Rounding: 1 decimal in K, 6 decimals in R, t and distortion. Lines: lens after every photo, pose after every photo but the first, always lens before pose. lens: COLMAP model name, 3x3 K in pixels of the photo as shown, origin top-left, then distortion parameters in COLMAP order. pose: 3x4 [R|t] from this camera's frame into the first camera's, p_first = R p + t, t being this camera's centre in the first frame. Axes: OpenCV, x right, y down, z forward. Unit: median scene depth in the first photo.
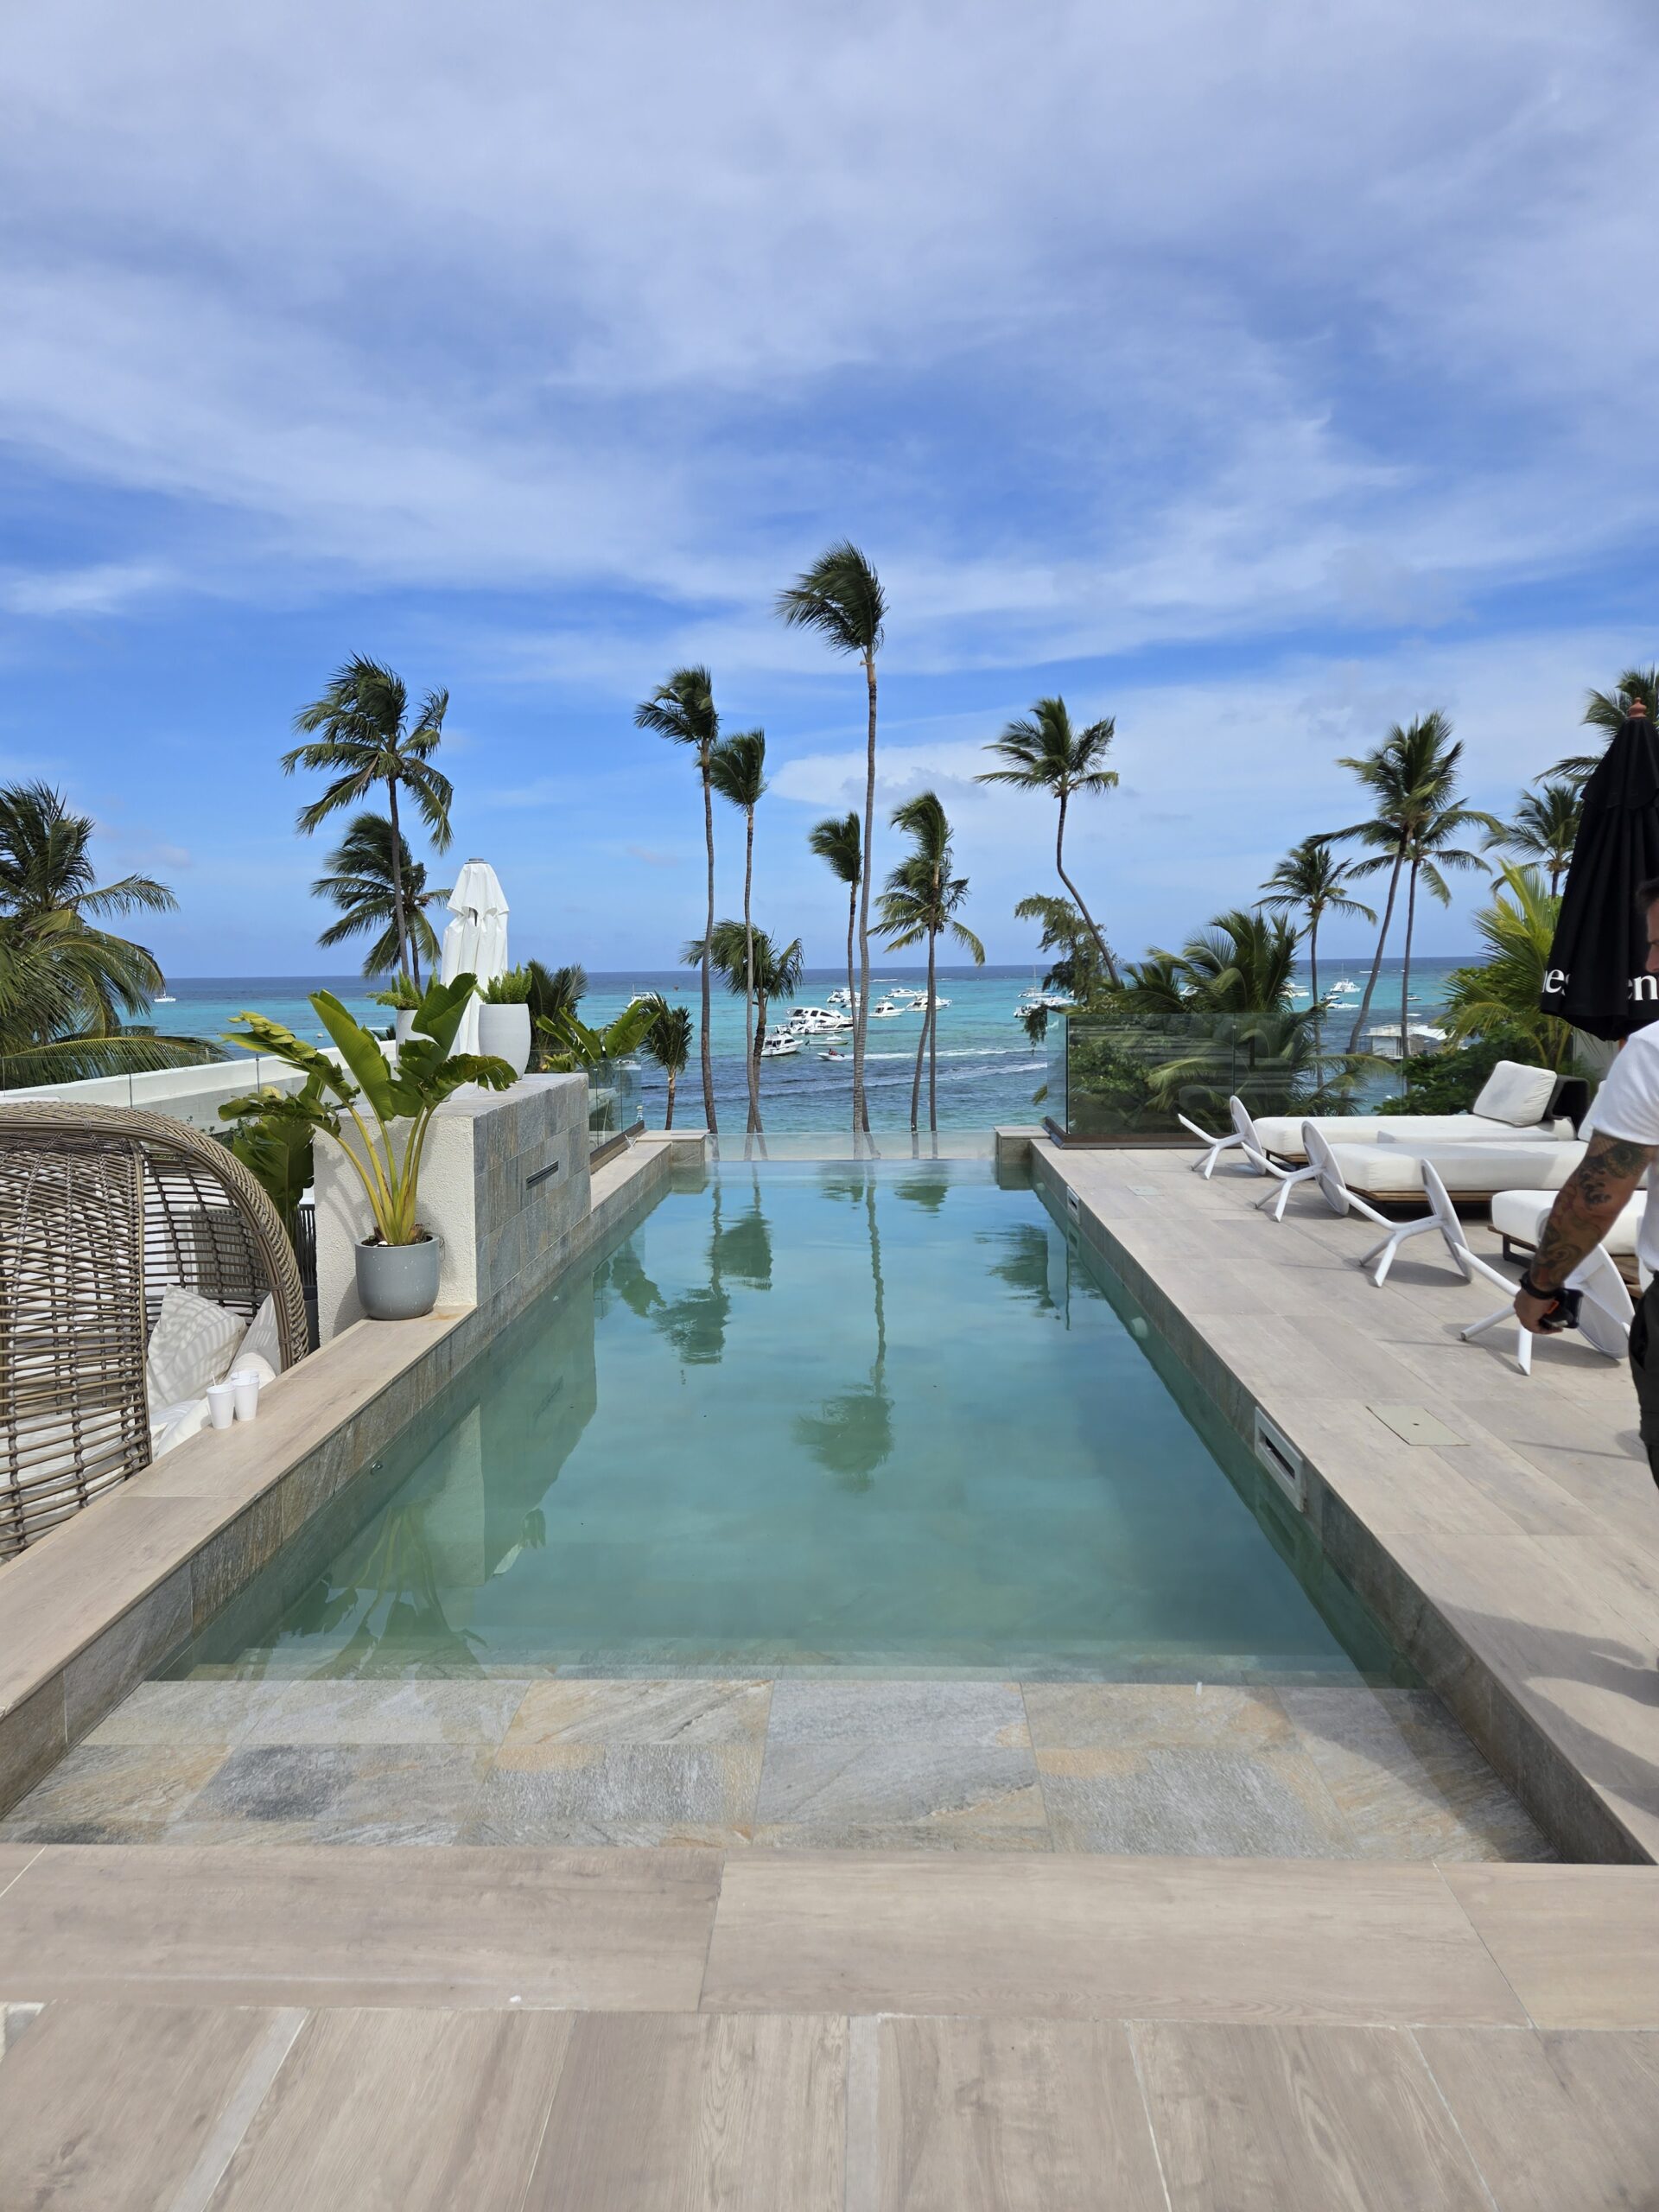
lens RADIAL K [[1624.5, 0, 826.2], [0, 1624.5, 1107.4], [0, 0, 1]] dist [0.193397, -0.000592]
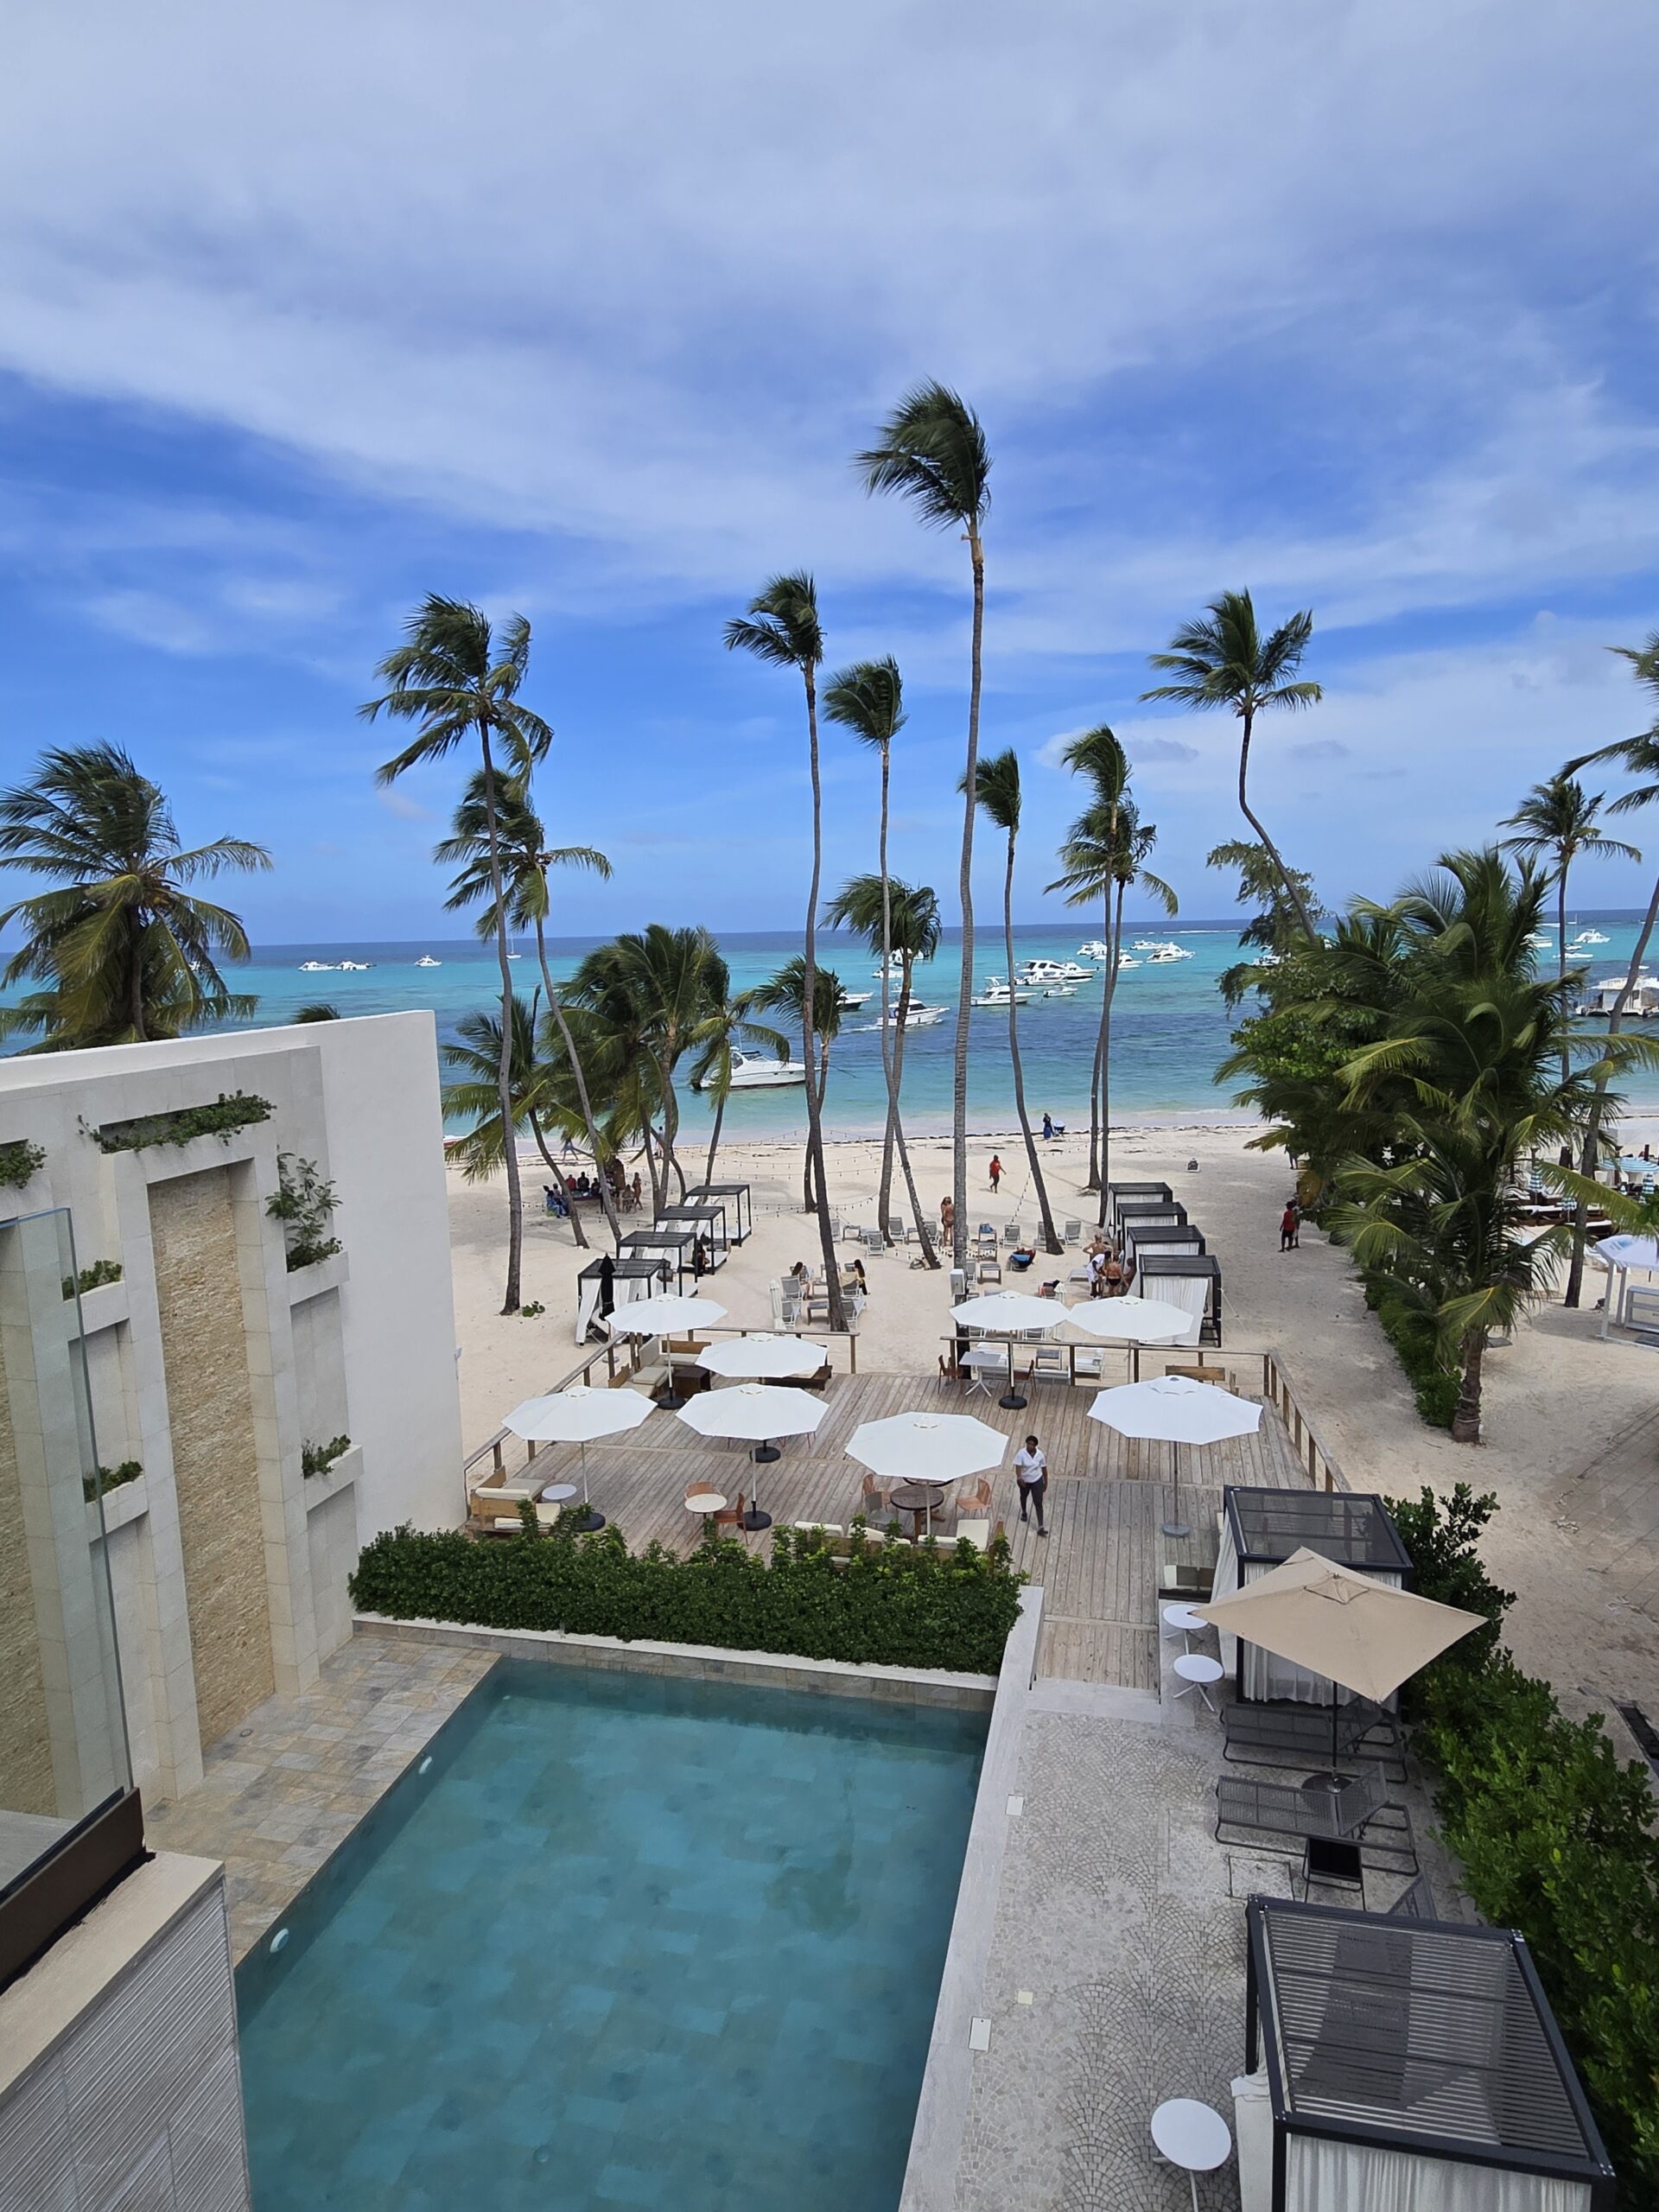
lens RADIAL K [[1410.1, 0, 834.0], [0, 1410.1, 1147.9], [0, 0, 1]] dist [0.028383, 0.077284]
pose [[0.984042, 0.019450, -0.176868, 0.061449], [-0.006294, 0.997191, 0.074639, -0.021190], [0.177823, -0.072334, 0.981400, 0.214755]]
